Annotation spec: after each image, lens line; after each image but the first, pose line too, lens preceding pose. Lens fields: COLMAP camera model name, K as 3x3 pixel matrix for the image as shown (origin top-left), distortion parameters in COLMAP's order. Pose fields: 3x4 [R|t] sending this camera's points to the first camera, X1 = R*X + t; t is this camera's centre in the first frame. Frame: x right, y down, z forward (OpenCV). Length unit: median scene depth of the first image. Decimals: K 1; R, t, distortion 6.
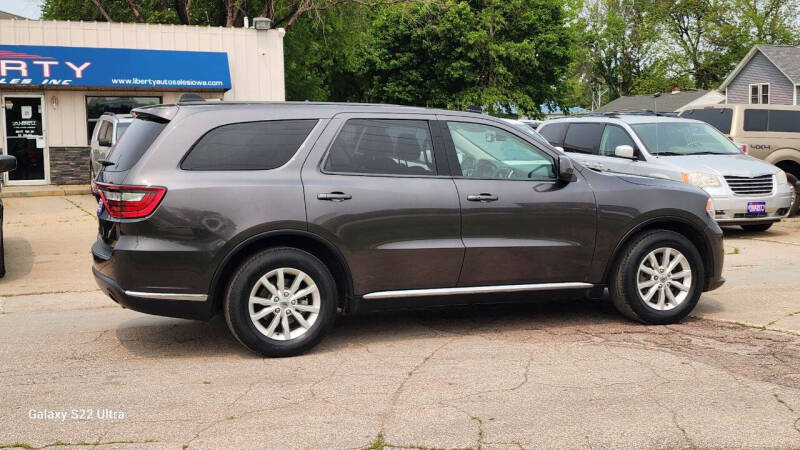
lens RADIAL K [[1013.2, 0, 398.4], [0, 1013.2, 219.2], [0, 0, 1]] dist [0.107567, 0.000000]
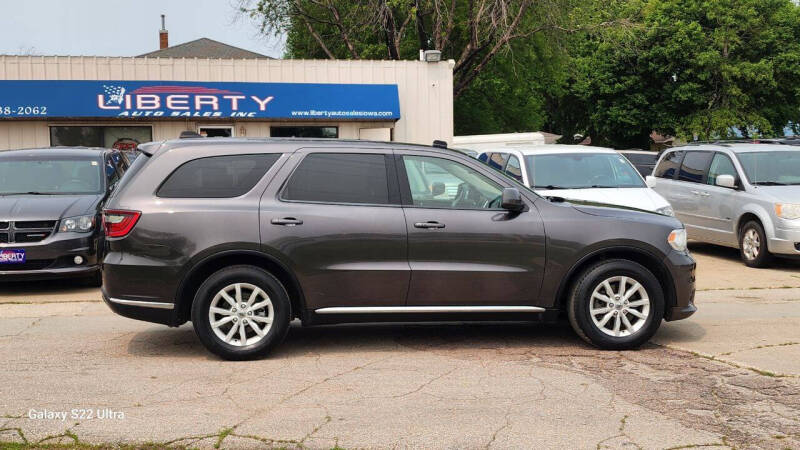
lens RADIAL K [[1013.2, 0, 399.3], [0, 1013.2, 227.4], [0, 0, 1]] dist [0.107567, 0.000000]
pose [[0.969212, 0.018598, -0.245524, 0.297632], [-0.022356, 0.999672, -0.012531, -0.004050], [0.245210, 0.017634, 0.969310, -0.064021]]
